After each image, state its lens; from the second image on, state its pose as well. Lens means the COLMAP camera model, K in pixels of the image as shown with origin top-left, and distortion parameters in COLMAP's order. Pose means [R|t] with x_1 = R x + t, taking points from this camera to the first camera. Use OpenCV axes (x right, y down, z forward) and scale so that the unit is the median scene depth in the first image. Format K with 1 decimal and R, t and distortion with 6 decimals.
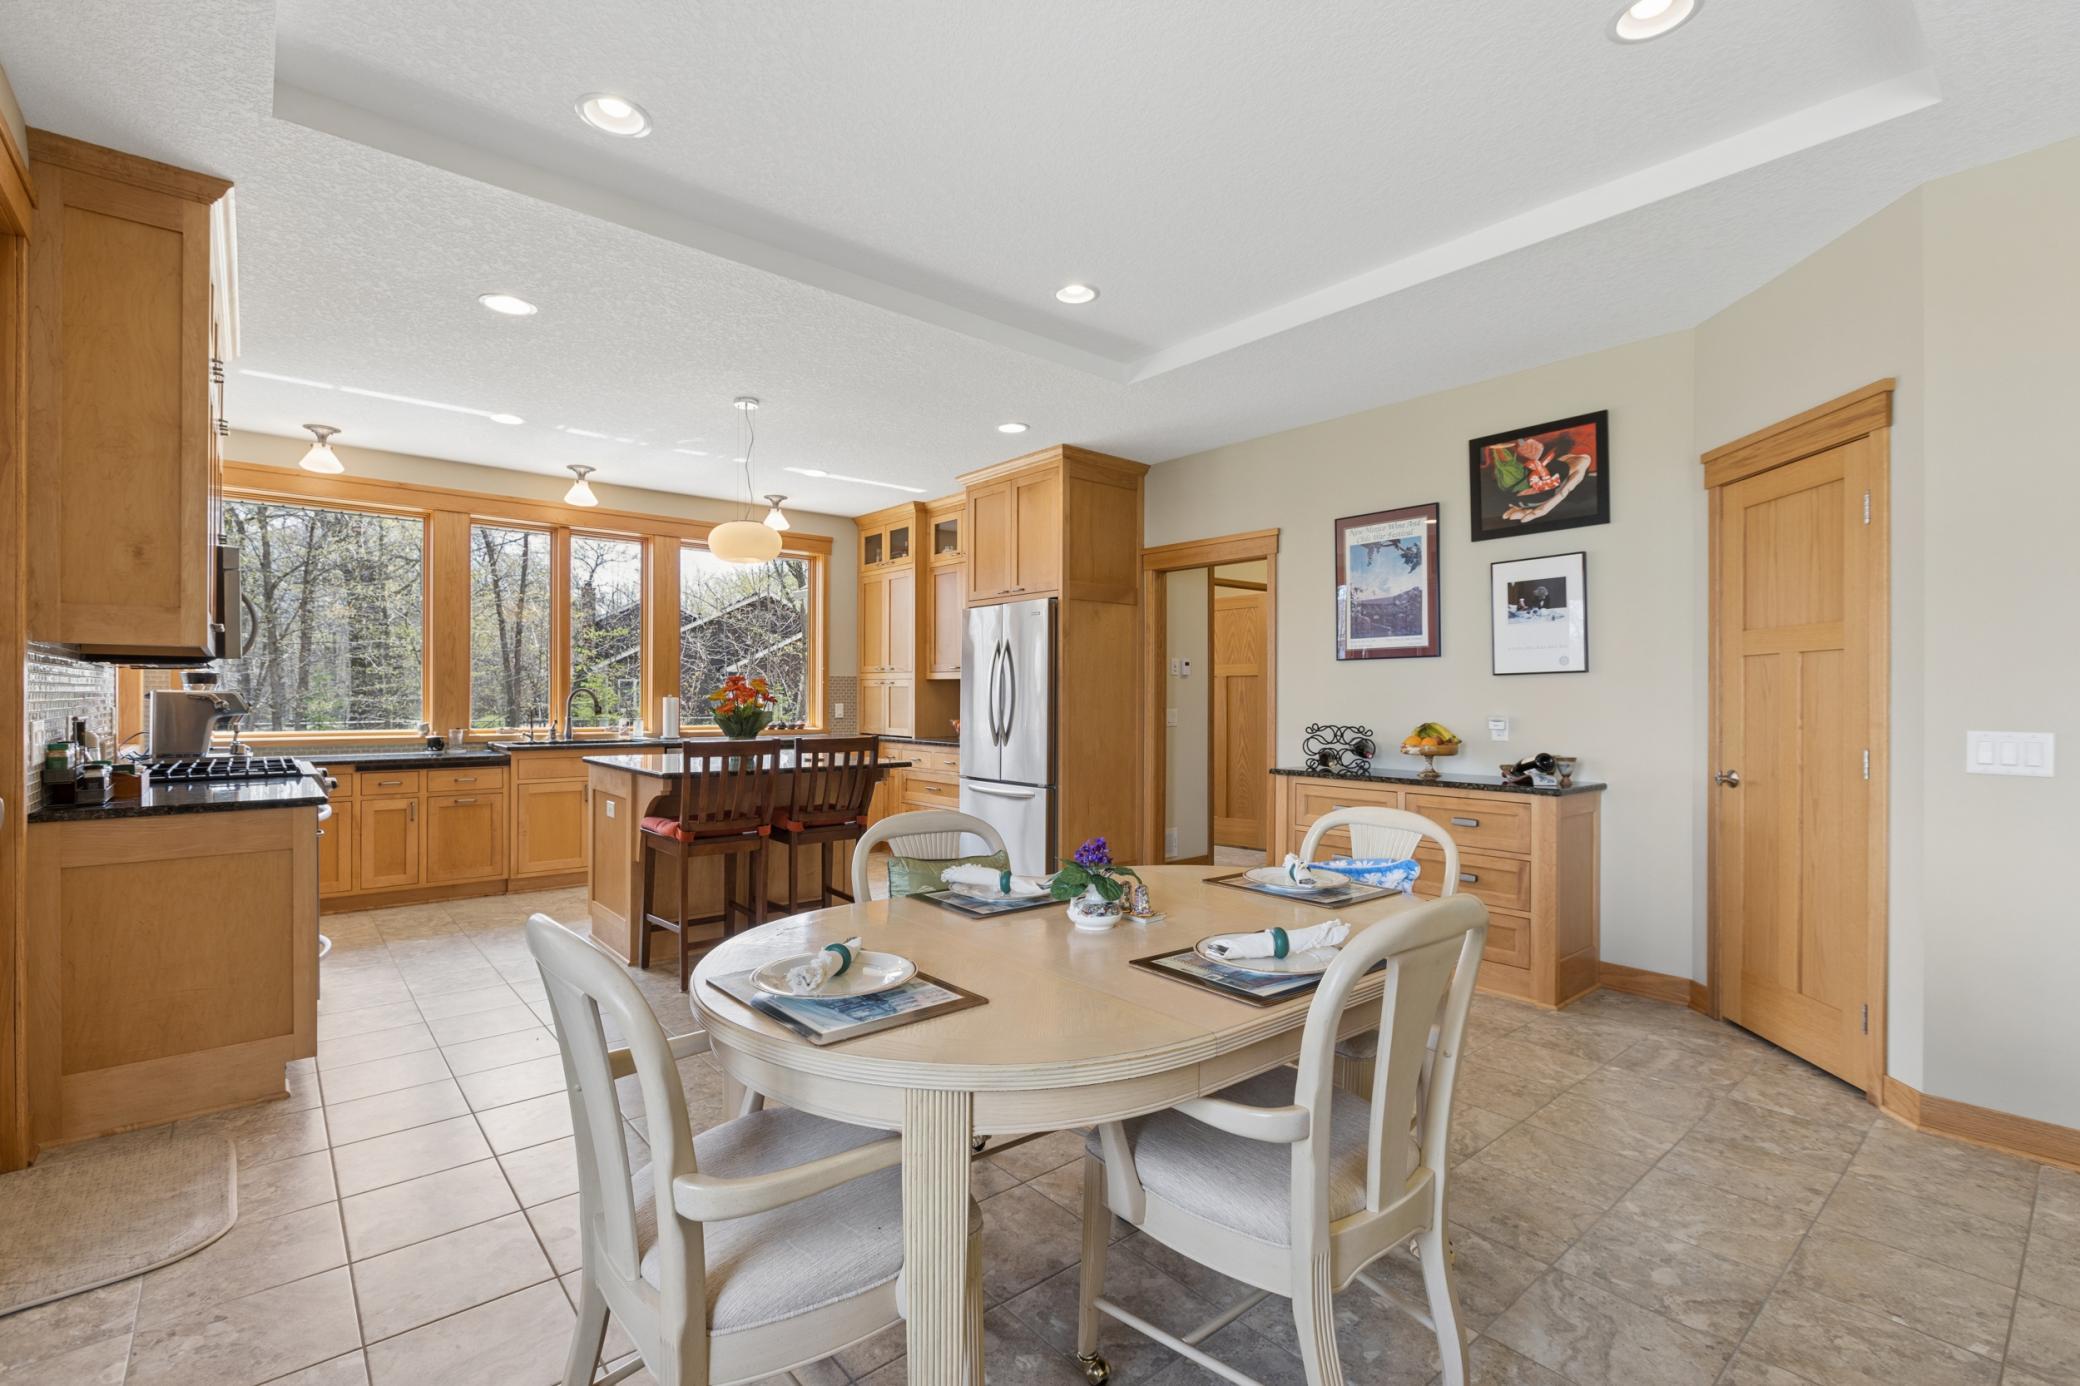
lens RADIAL K [[929.9, 0, 1042.7], [0, 929.9, 698.1], [0, 0, 1]] dist [0.001224, 0.000684]
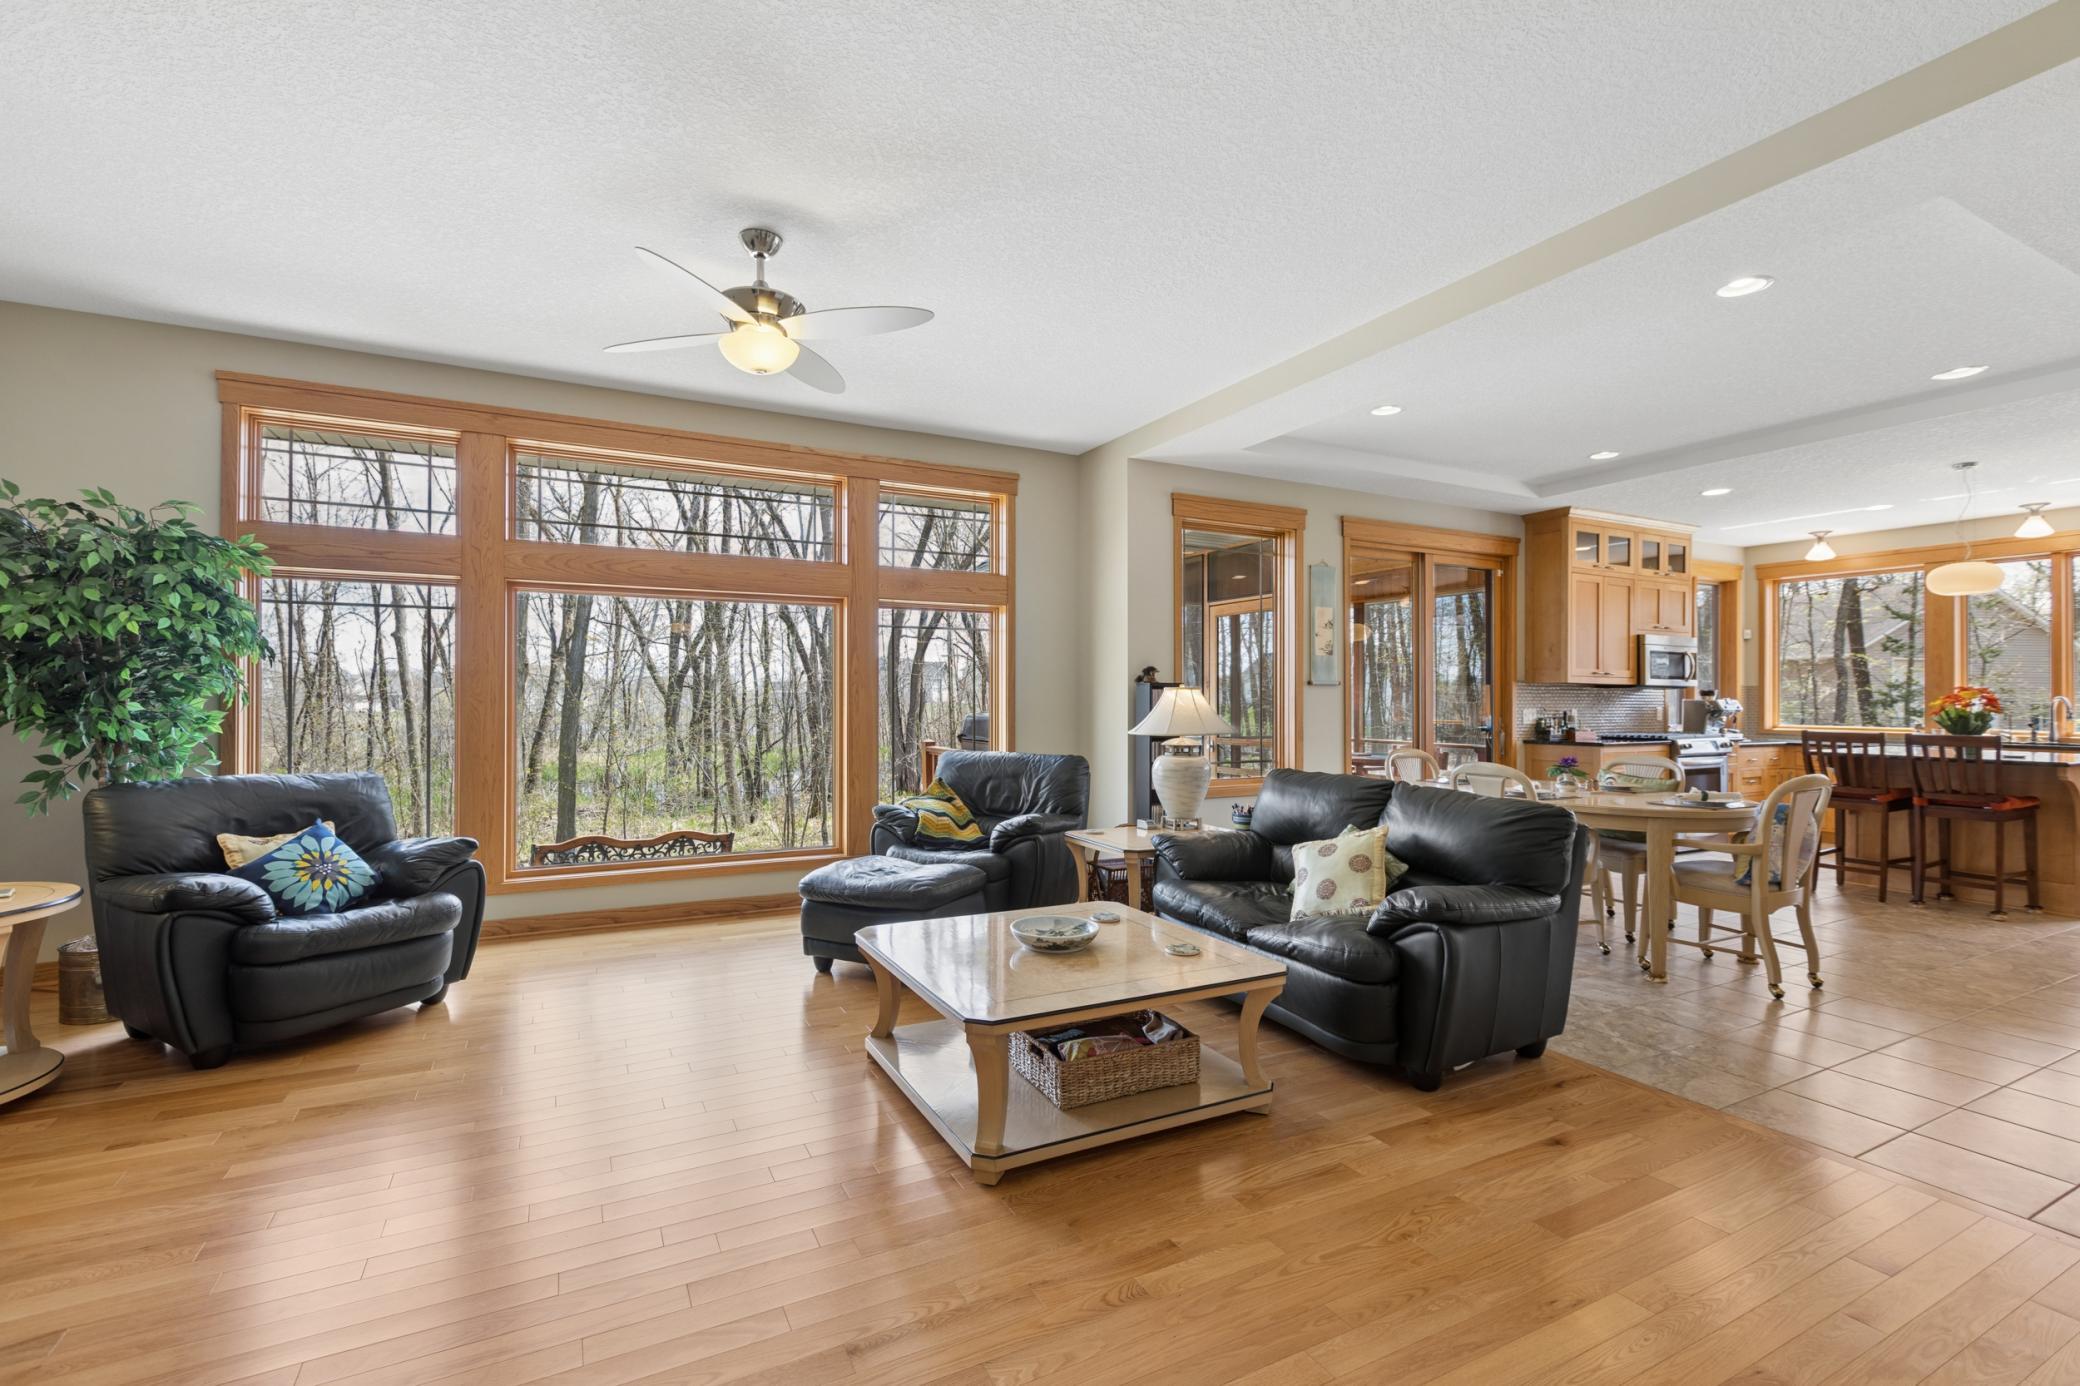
lens RADIAL K [[929.9, 0, 1041.8], [0, 929.9, 694.6], [0, 0, 1]] dist [0.001224, 0.000684]
pose [[-0.221253, -0.006589, -0.975194, 0.937329], [0.001677, 0.999973, -0.007137, -0.001821], [0.975215, -0.003214, -0.221236, 0.054152]]
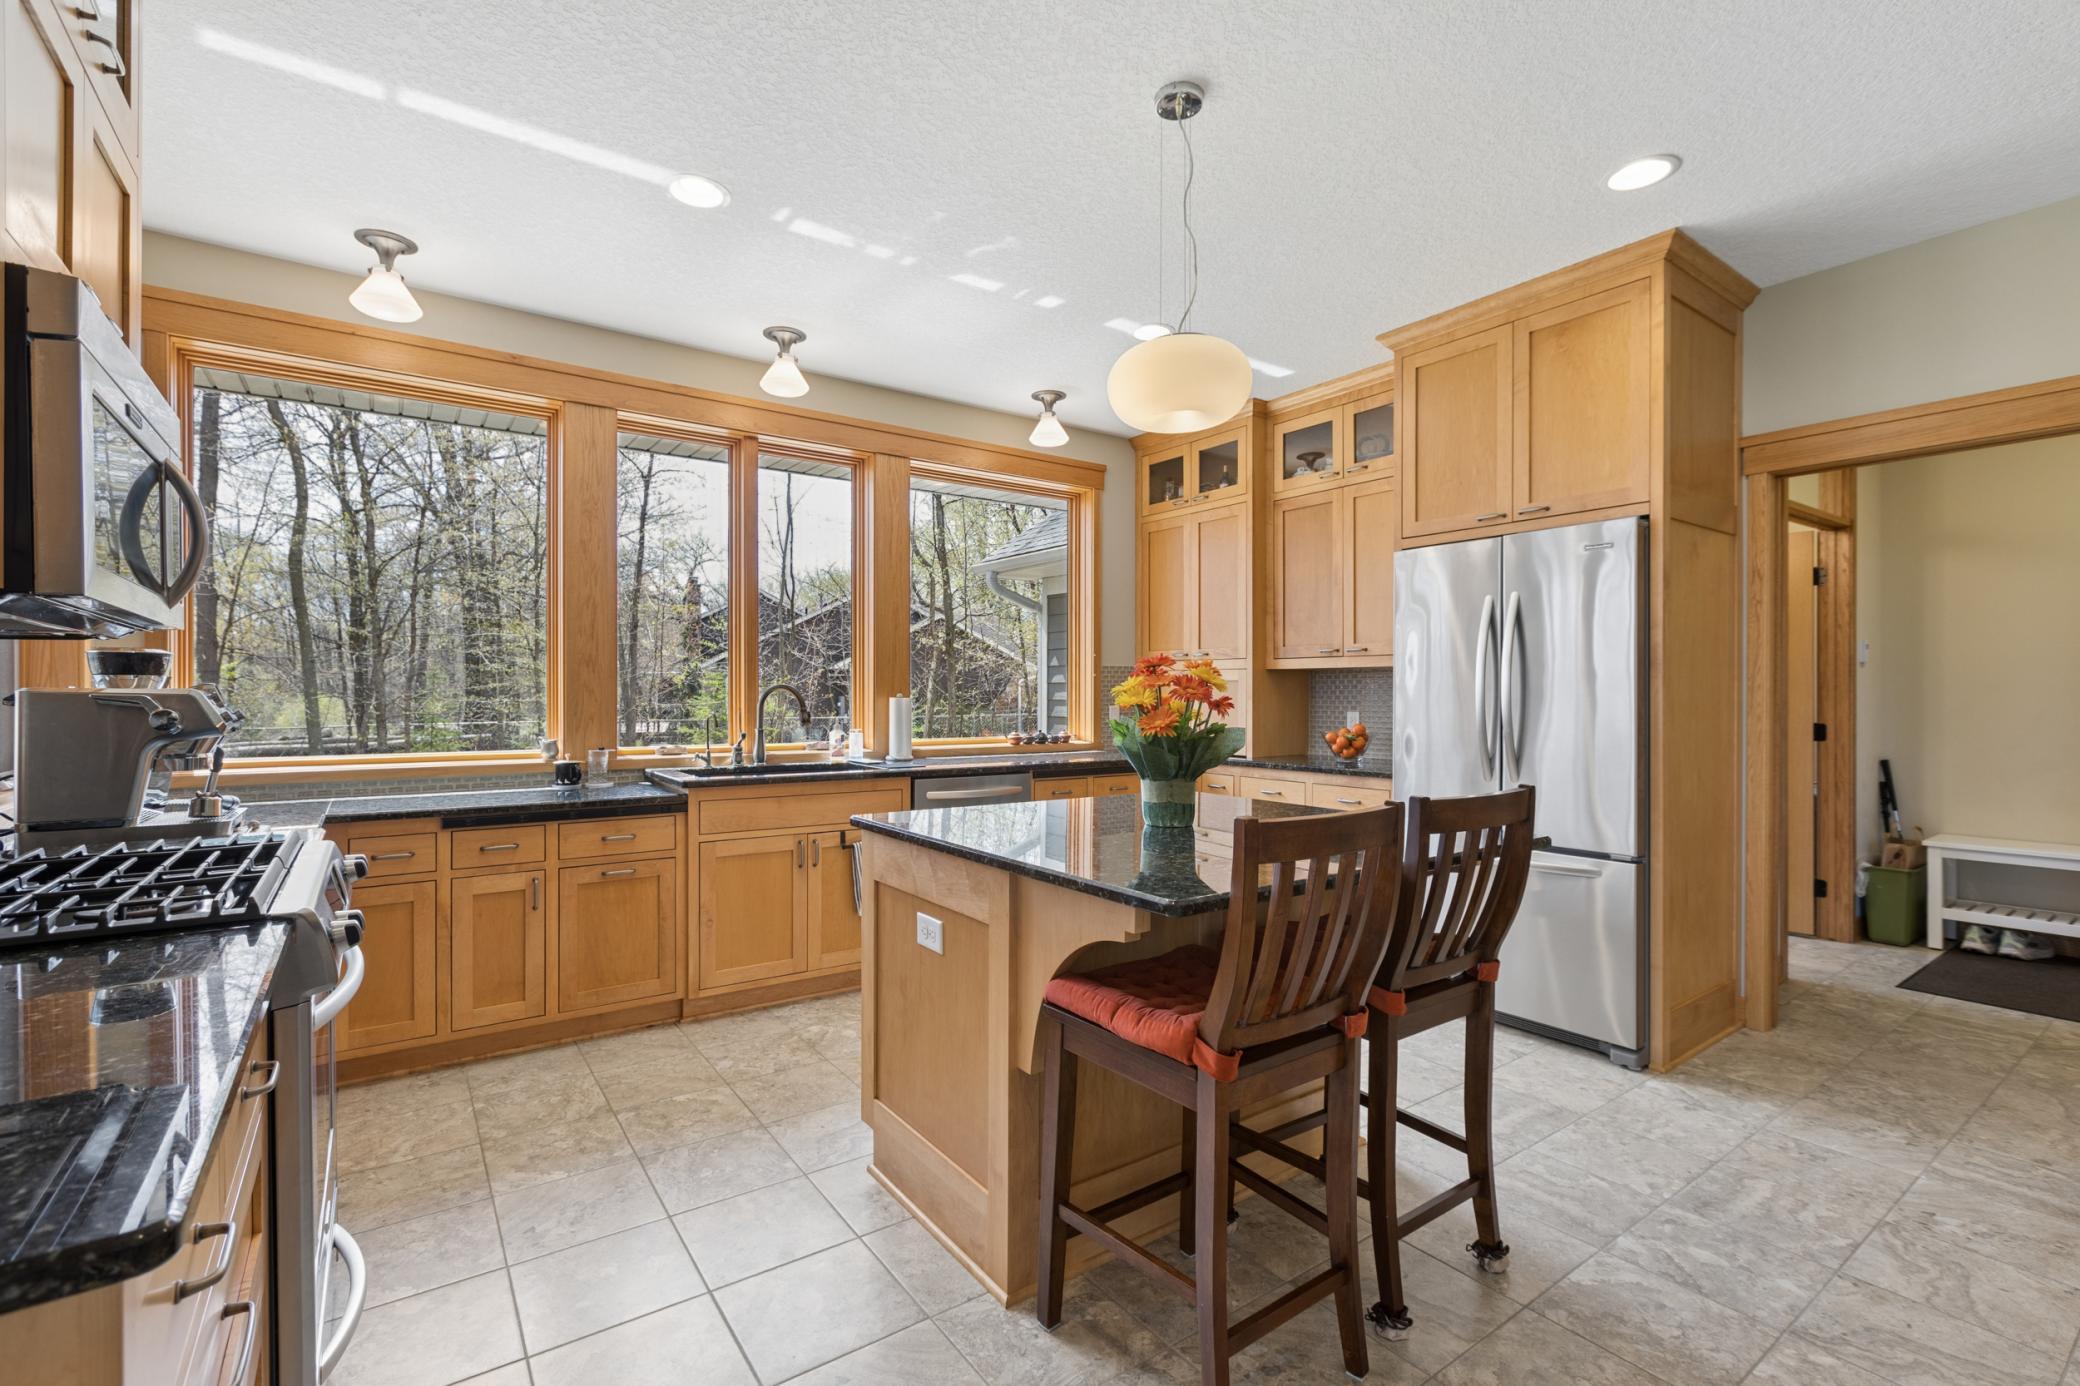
lens RADIAL K [[929.9, 0, 1044.8], [0, 929.9, 698.2], [0, 0, 1]] dist [0.001224, 0.000684]
pose [[0.996365, -0.001992, -0.085163, -0.286510], [0.002237, 0.999994, 0.002784, -0.002617], [0.085157, -0.002965, 0.996363, 0.413892]]
